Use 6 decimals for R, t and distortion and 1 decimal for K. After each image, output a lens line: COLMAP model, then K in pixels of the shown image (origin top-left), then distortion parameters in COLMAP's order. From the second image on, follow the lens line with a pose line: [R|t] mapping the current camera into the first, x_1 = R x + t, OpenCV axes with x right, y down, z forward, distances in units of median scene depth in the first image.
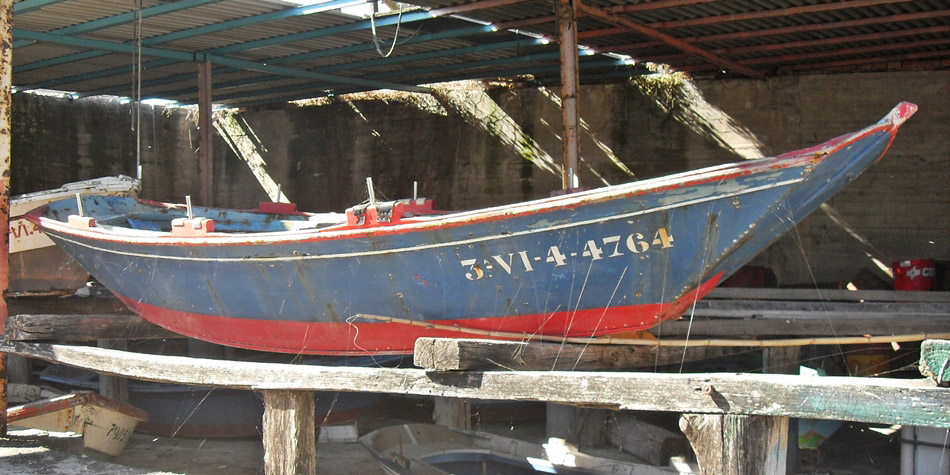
lens RADIAL K [[957.3, 0, 474.1], [0, 957.3, 237.2], [0, 0, 1]] dist [0.019043, 0.000000]
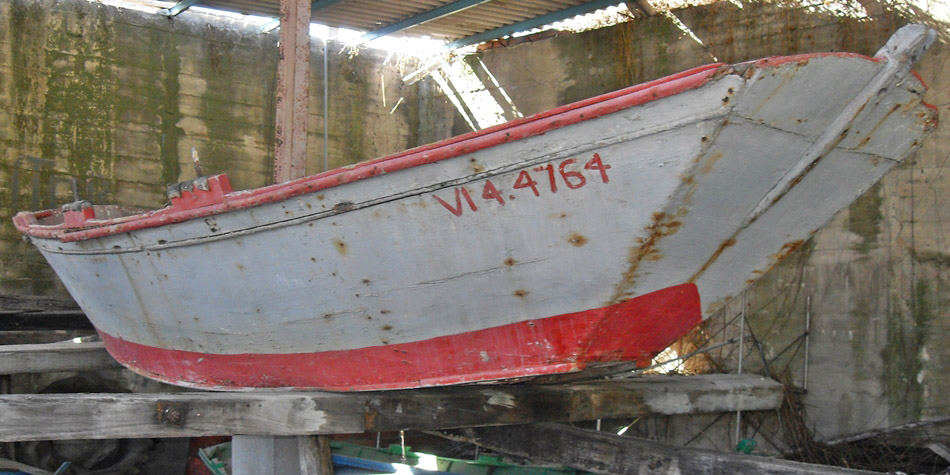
lens RADIAL K [[957.3, 0, 473.1], [0, 957.3, 238.7], [0, 0, 1]] dist [0.019043, 0.000000]
pose [[0.937044, -0.028393, -0.348055, -0.051462], [-0.002809, 0.996044, -0.088815, 0.034331], [0.349200, 0.084202, 0.933257, 0.495768]]
